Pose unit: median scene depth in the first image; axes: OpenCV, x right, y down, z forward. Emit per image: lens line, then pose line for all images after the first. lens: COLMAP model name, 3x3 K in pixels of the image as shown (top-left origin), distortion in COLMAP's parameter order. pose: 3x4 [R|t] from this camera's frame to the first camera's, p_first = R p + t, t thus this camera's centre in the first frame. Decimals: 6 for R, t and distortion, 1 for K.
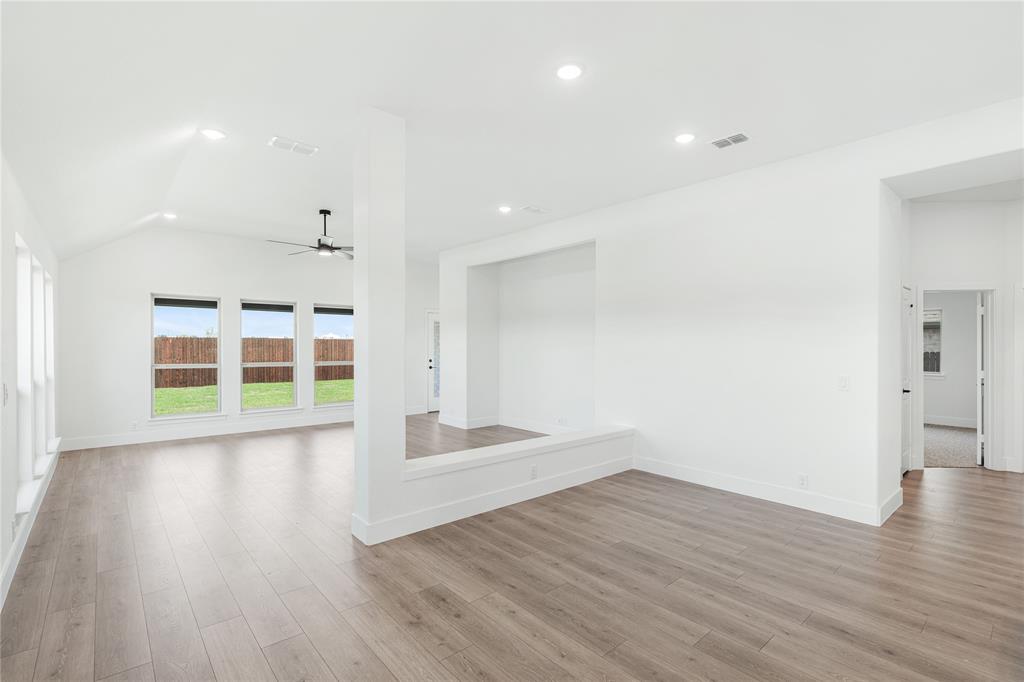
lens RADIAL K [[466.3, 0, 514.8], [0, 466.3, 346.8], [0, 0, 1]] dist [-0.003877, -0.000289]
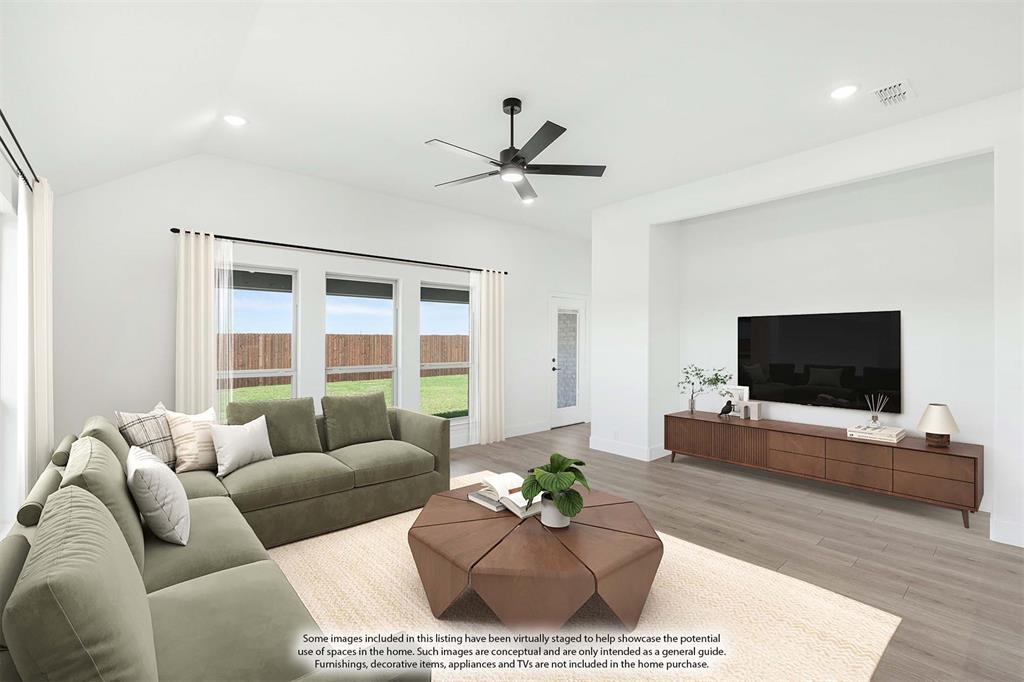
lens RADIAL K [[442.8, 0, 507.6], [0, 442.8, 336.7], [0, 0, 1]] dist [0.009613, 0.000103]
pose [[0.999951, -0.006364, -0.007574, -0.295296], [0.006286, 0.999927, -0.010349, -0.001793], [0.007639, 0.010301, 0.999918, 0.332644]]
